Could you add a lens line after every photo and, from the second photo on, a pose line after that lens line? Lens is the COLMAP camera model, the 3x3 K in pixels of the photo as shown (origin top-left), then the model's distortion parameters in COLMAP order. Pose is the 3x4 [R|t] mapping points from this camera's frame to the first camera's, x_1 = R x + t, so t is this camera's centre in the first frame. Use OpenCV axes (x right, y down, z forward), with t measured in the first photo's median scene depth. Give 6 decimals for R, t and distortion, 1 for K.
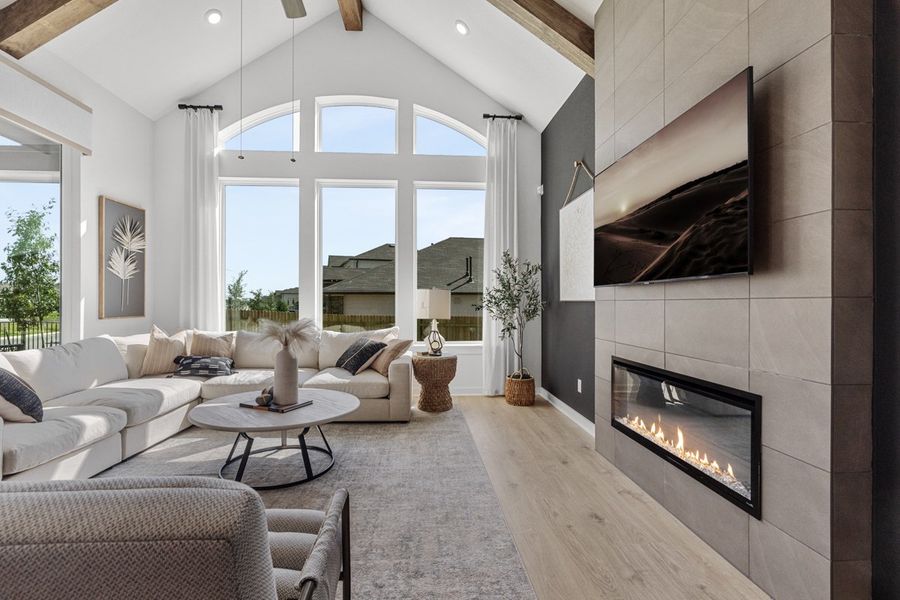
lens RADIAL K [[408.2, 0, 446.4], [0, 408.2, 302.4], [0, 0, 1]] dist [-0.010137, 0.003086]
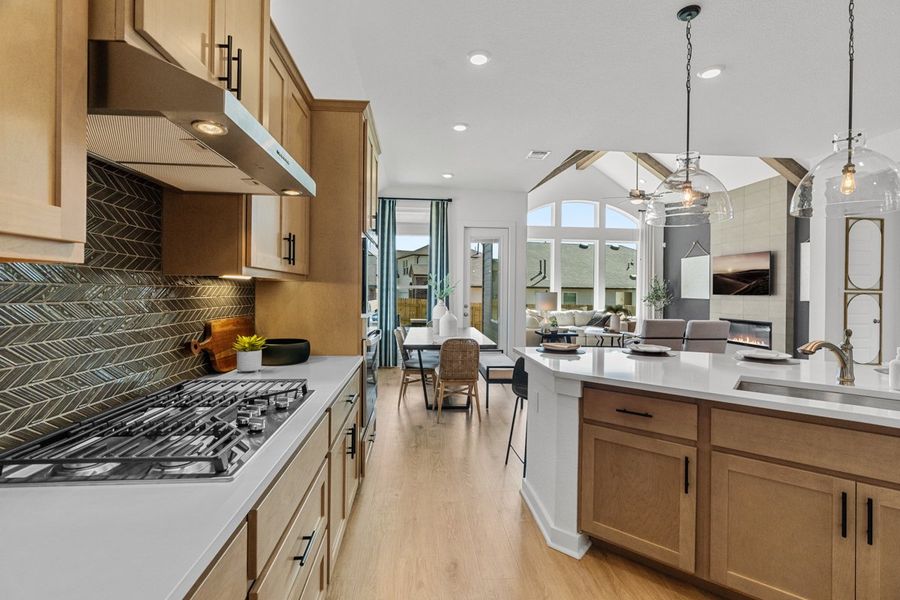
lens RADIAL K [[408.2, 0, 450.0], [0, 408.2, 291.1], [0, 0, 1]] dist [-0.010137, 0.003086]
pose [[0.999711, 0.008348, 0.022524, -1.232158], [-0.008433, 0.999958, 0.003681, -0.043445], [-0.022492, -0.003870, 0.999740, -1.453931]]
